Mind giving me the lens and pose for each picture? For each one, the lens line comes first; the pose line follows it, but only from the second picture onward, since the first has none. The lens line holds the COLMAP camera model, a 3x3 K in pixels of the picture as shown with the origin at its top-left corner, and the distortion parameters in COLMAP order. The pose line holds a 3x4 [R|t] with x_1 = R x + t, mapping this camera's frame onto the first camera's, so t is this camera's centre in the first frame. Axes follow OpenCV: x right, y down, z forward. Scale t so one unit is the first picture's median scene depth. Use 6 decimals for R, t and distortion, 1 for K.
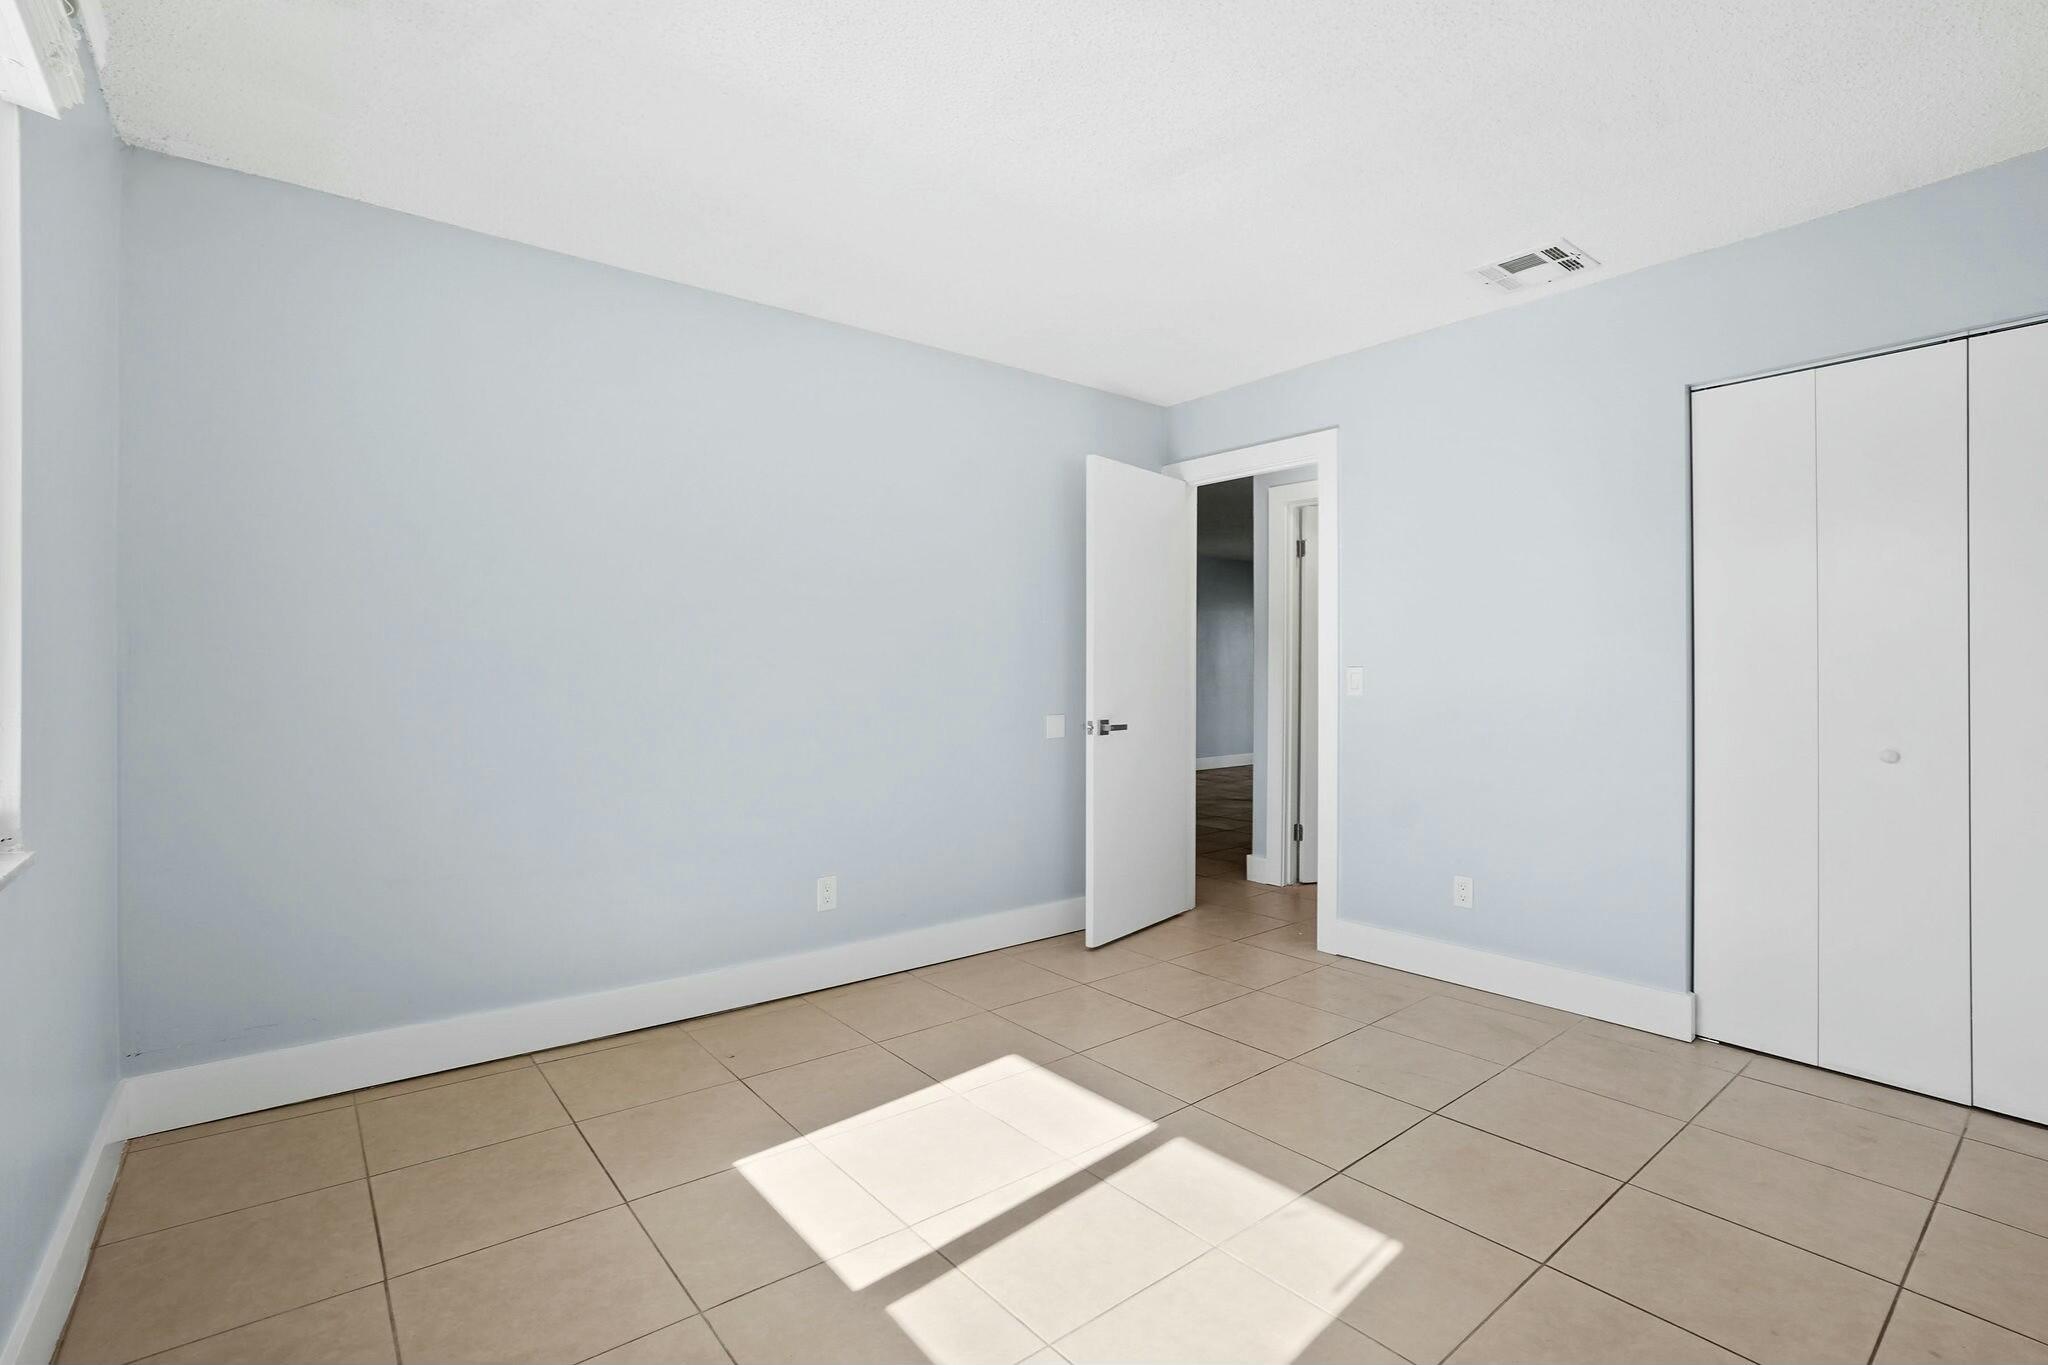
lens RADIAL K [[904.9, 0, 1013.0], [0, 904.9, 691.2], [0, 0, 1]] dist [-0.020614, 0.000266]
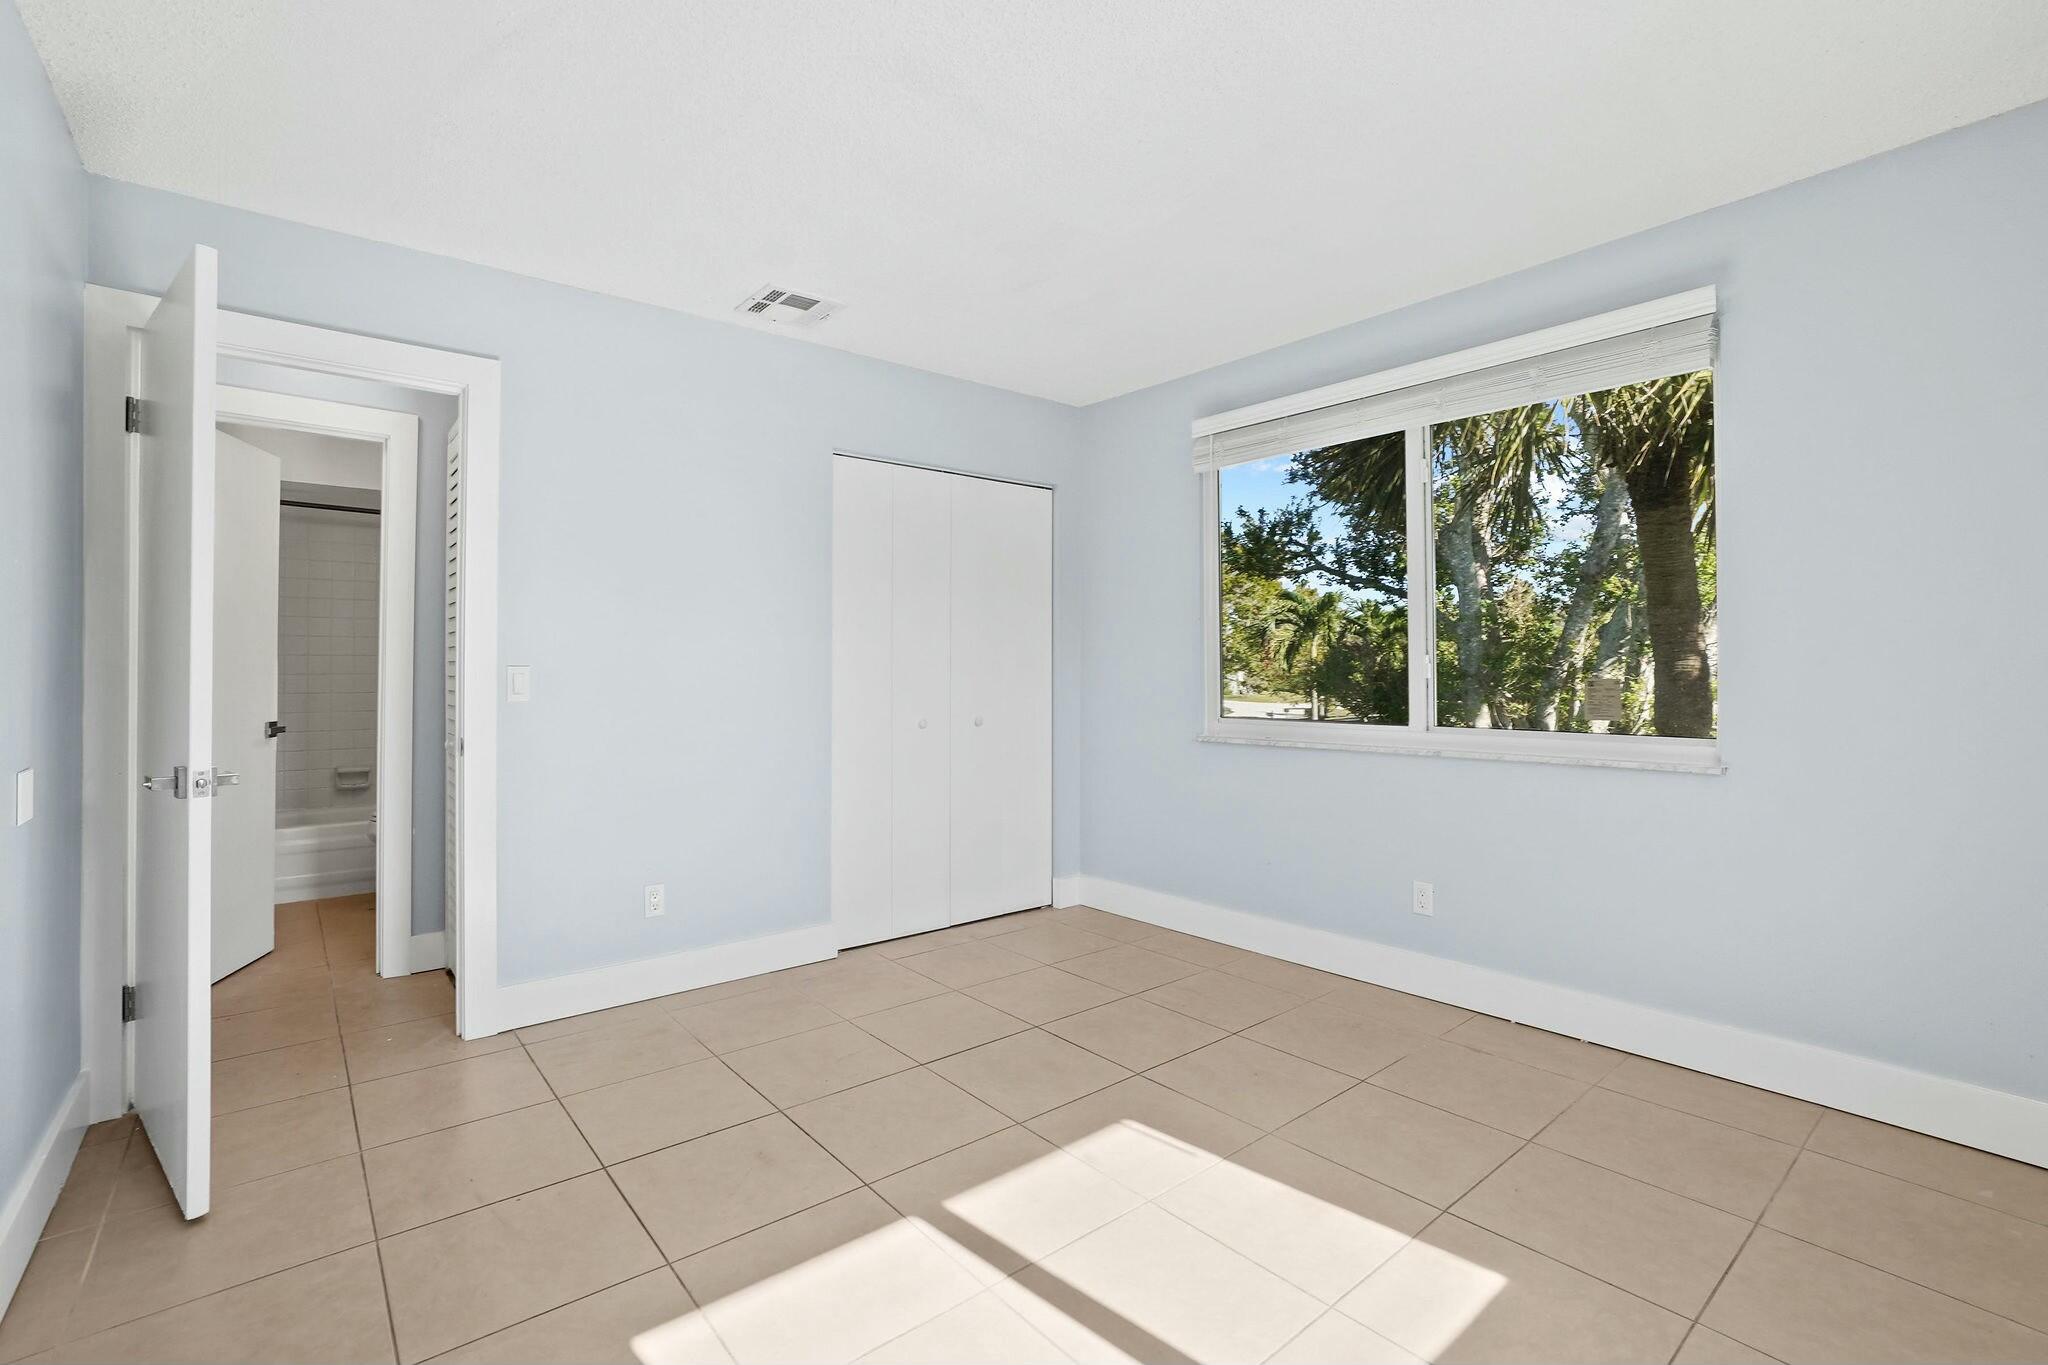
lens RADIAL K [[896.5, 0, 994.9], [0, 896.5, 655.6], [0, 0, 1]] dist [-0.035965, 0.000065]
pose [[-0.000911, 0.022950, 0.999736, -0.686046], [0.009091, 0.999695, -0.022941, -0.023199], [-0.999958, 0.009068, -0.001119, 0.928913]]
